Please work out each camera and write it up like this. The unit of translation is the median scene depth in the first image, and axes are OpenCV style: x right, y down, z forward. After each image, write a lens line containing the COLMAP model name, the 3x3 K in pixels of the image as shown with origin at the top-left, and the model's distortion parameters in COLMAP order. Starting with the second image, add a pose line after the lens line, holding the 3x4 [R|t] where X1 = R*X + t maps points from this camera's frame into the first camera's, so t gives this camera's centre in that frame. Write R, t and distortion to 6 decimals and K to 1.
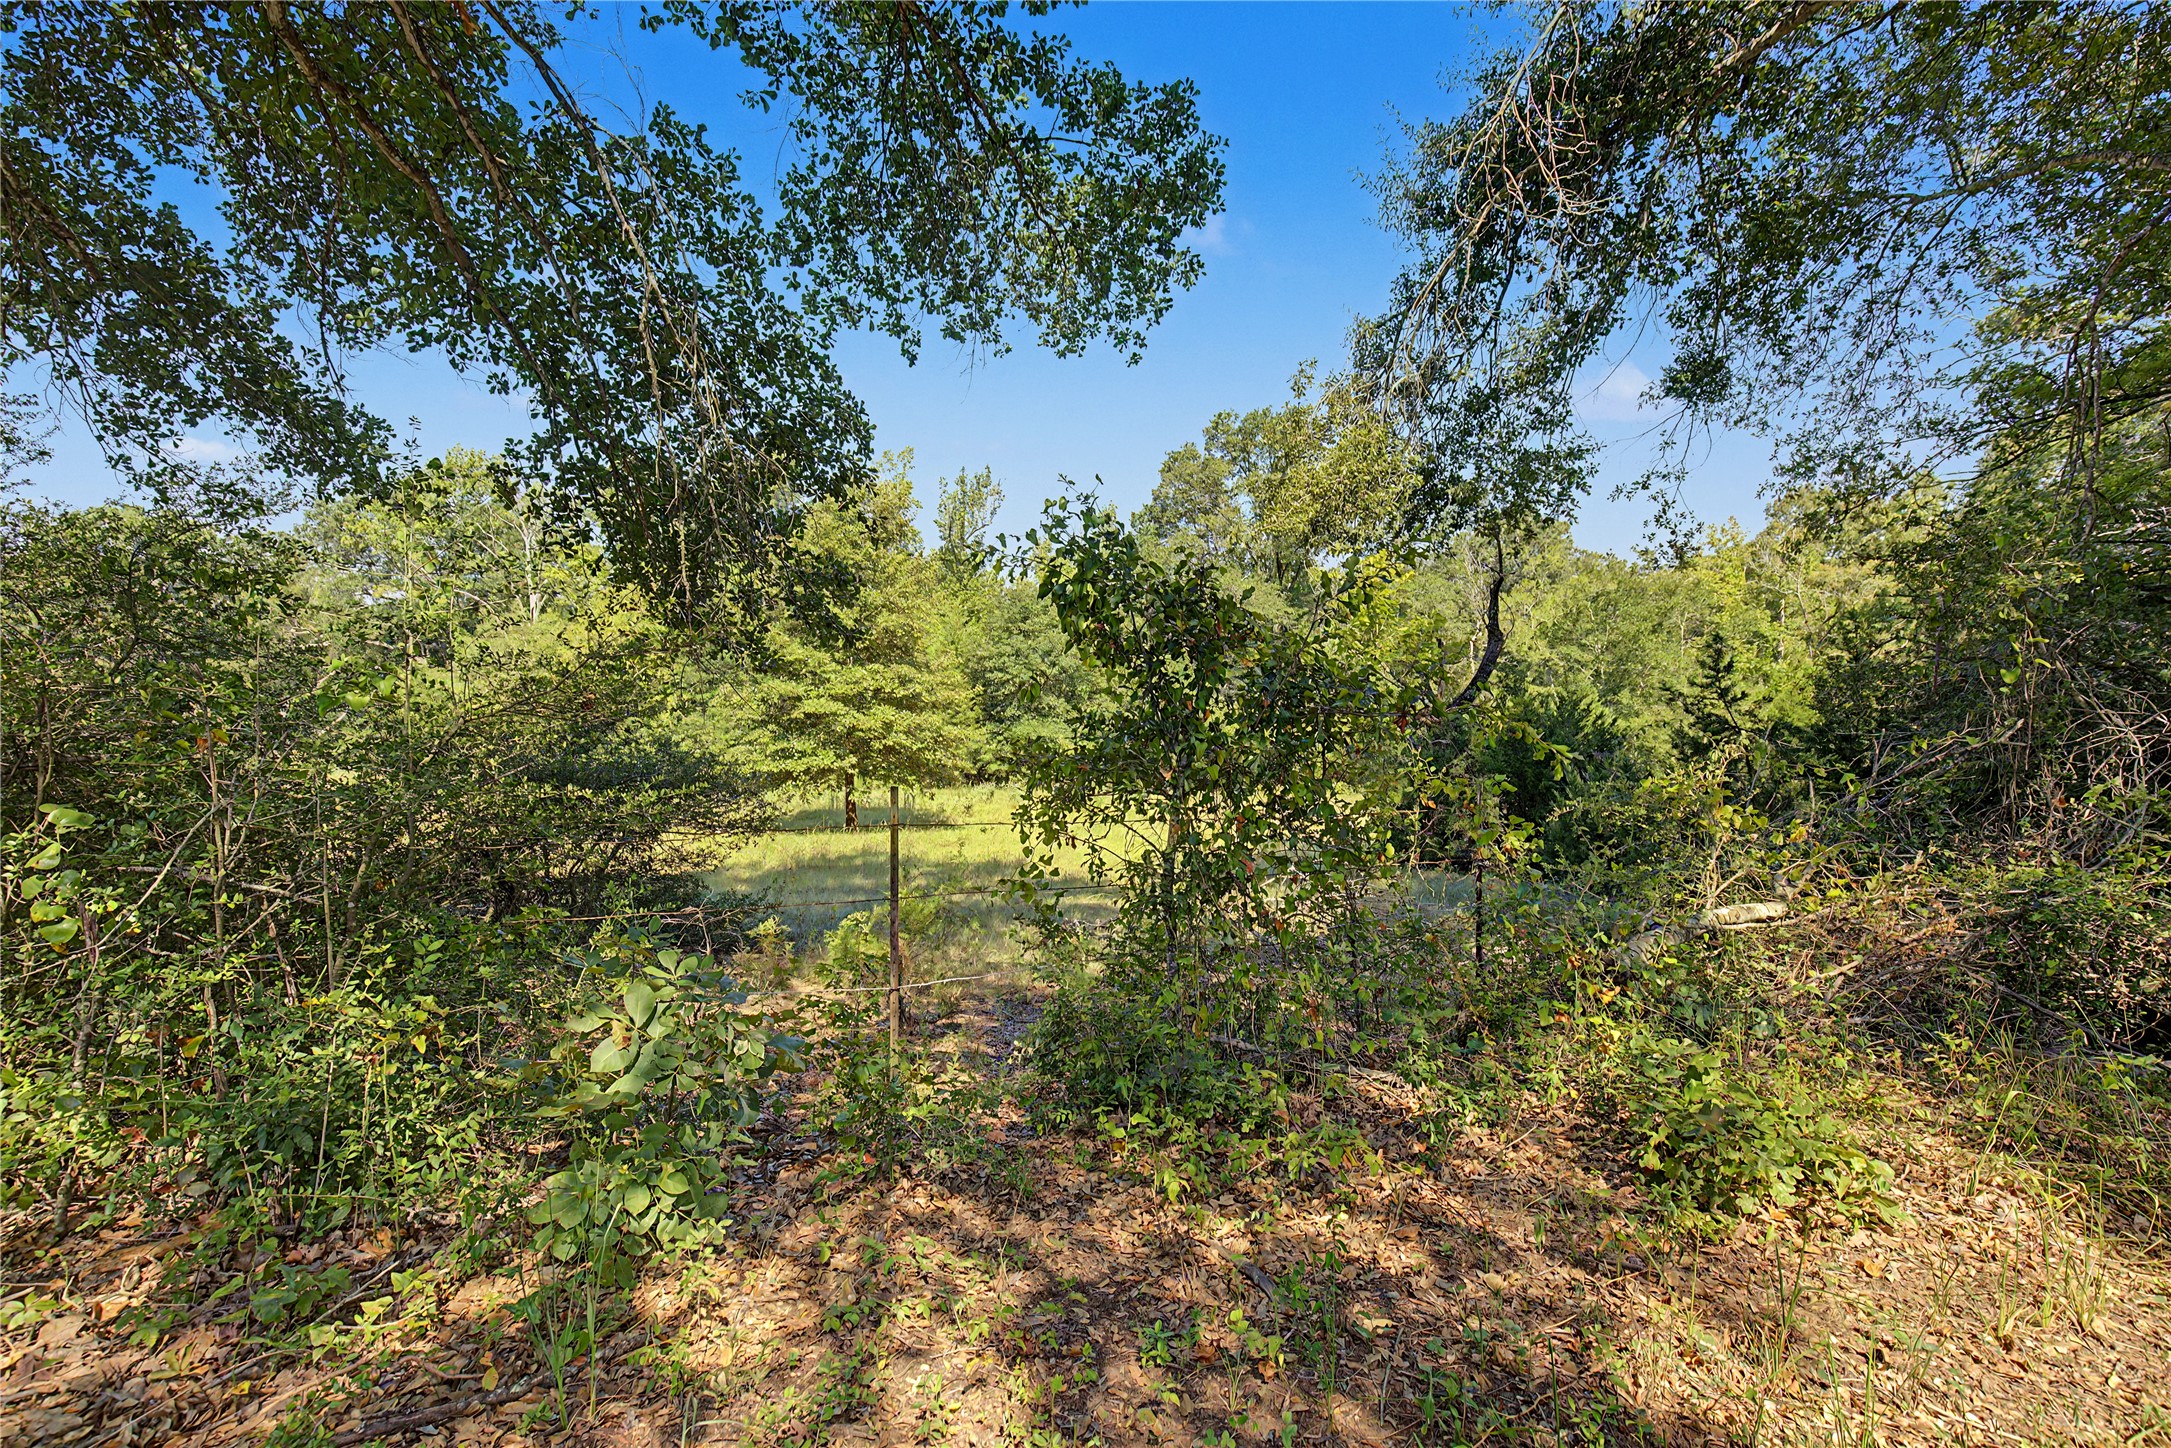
lens RADIAL K [[994.1, 0, 1095.9], [0, 994.1, 702.5], [0, 0, 1]] dist [0.003863, -0.000181]
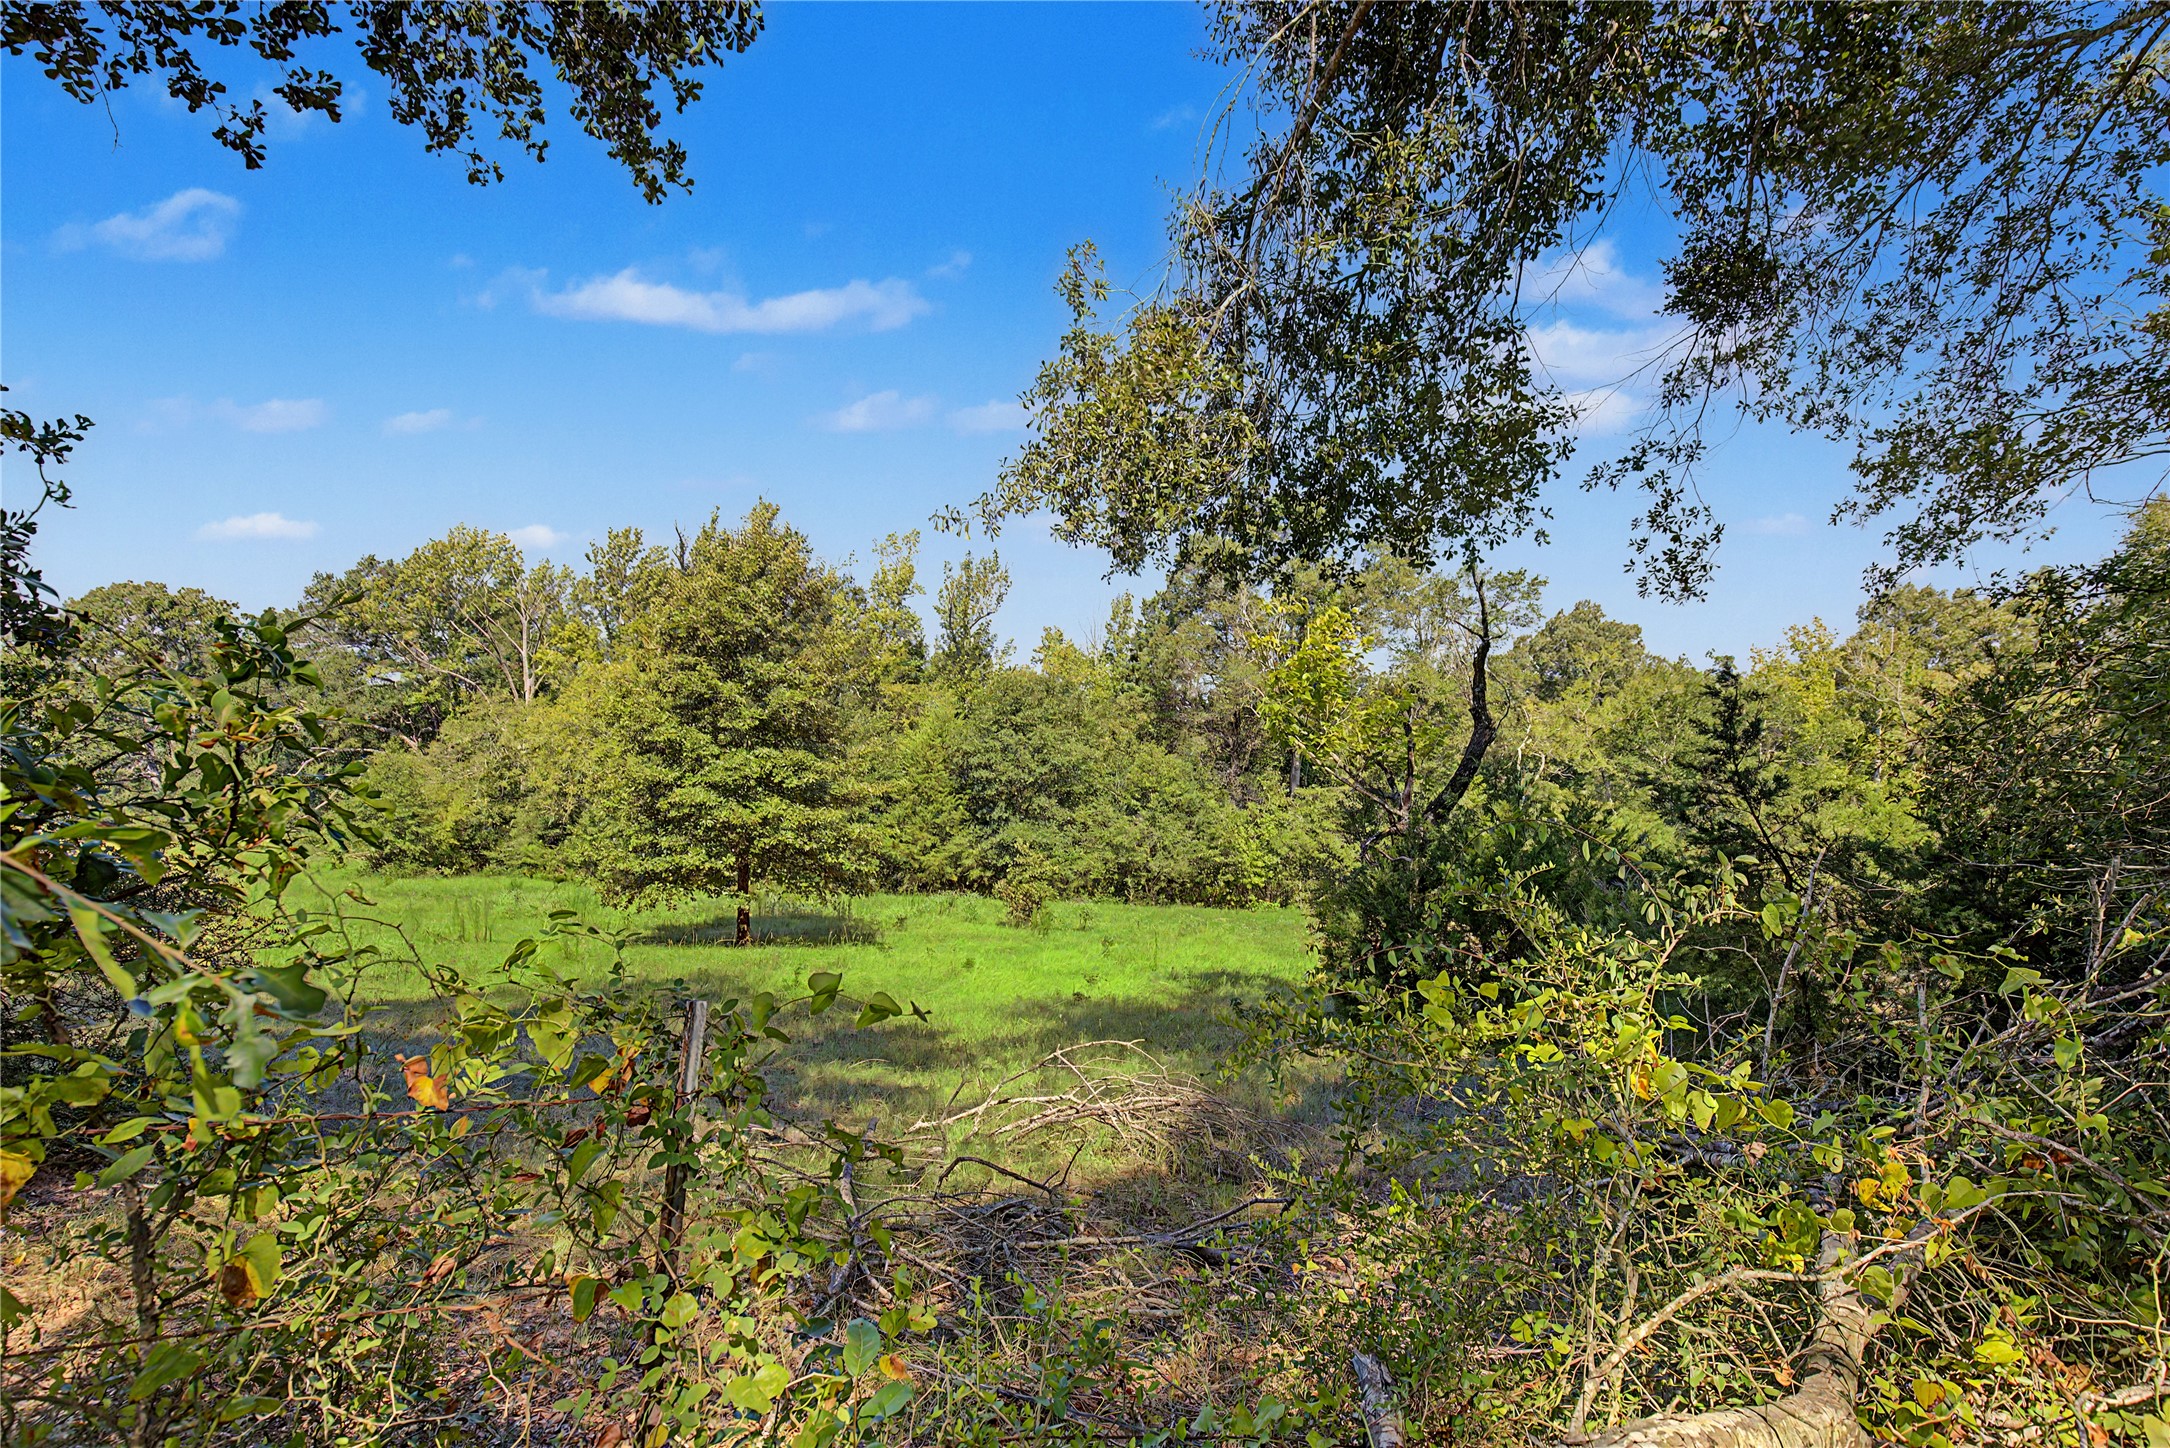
lens RADIAL K [[1031.5, 0, 1081.5], [0, 1031.5, 764.9], [0, 0, 1]] dist [0.000772, 0.001251]
pose [[0.998085, 0.024921, -0.056617, 0.221016], [-0.027275, 0.998779, -0.041181, 0.010171], [0.055522, 0.042646, 0.997546, 0.309470]]
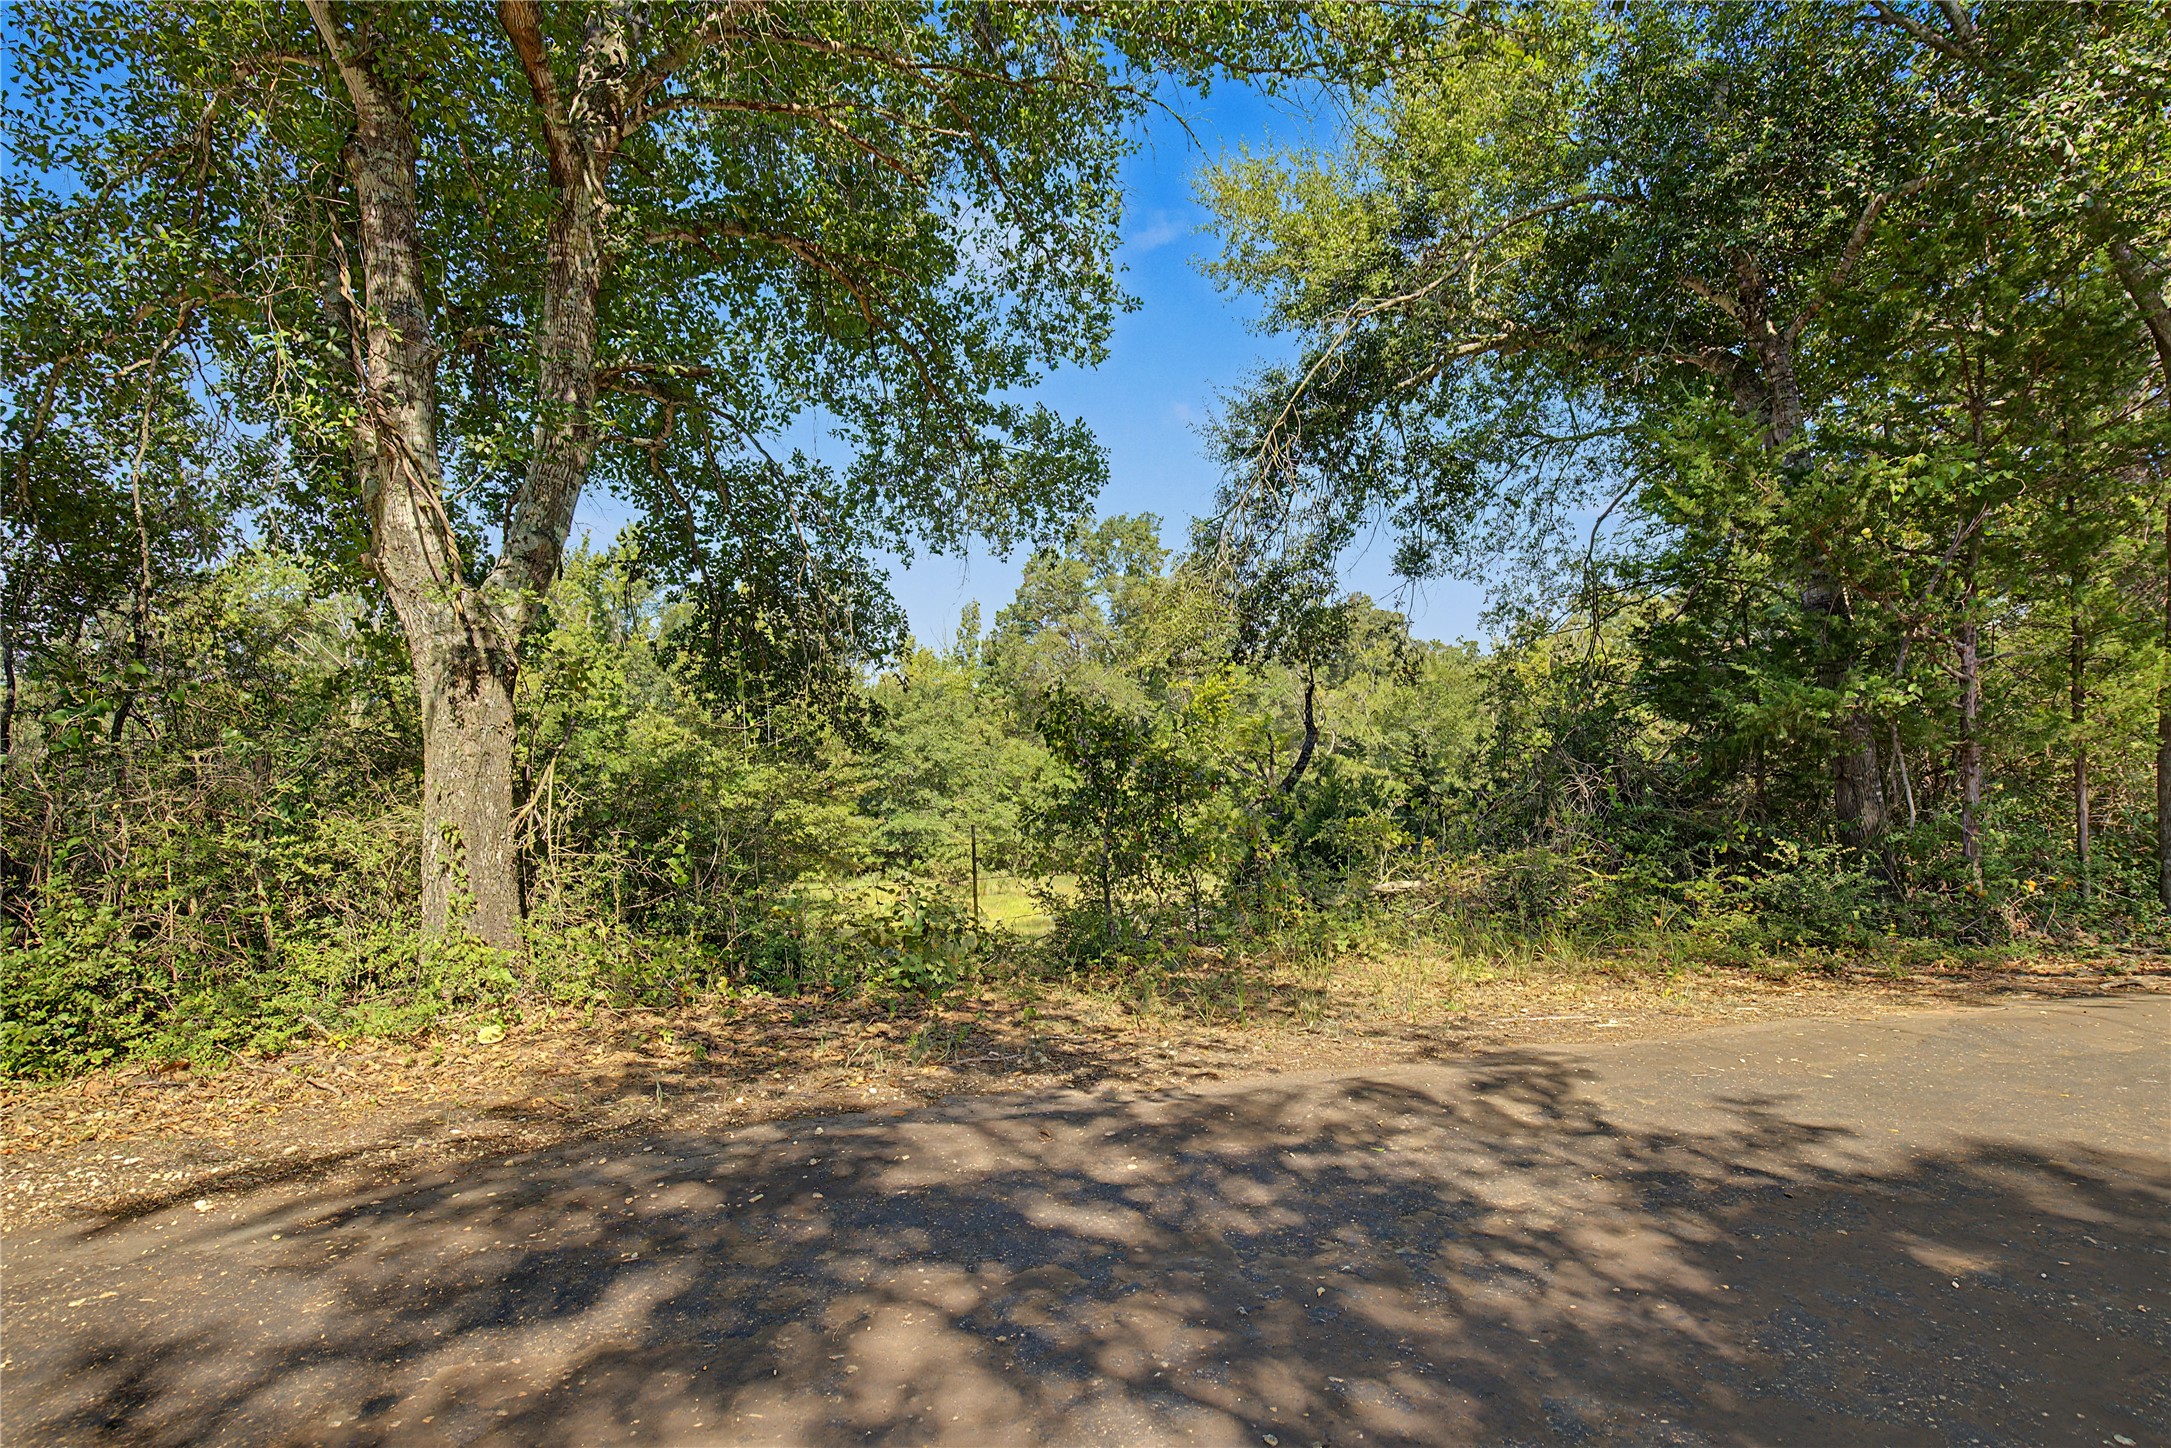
lens RADIAL K [[1021.4, 0, 1085.5], [0, 1021.4, 724.0], [0, 0, 1]] dist [-0.000533, -0.000545]
pose [[0.991279, -0.018562, 0.130465, -0.085986], [0.027515, 0.997363, -0.067162, 0.008388], [-0.128874, 0.070166, 0.989176, -0.401281]]
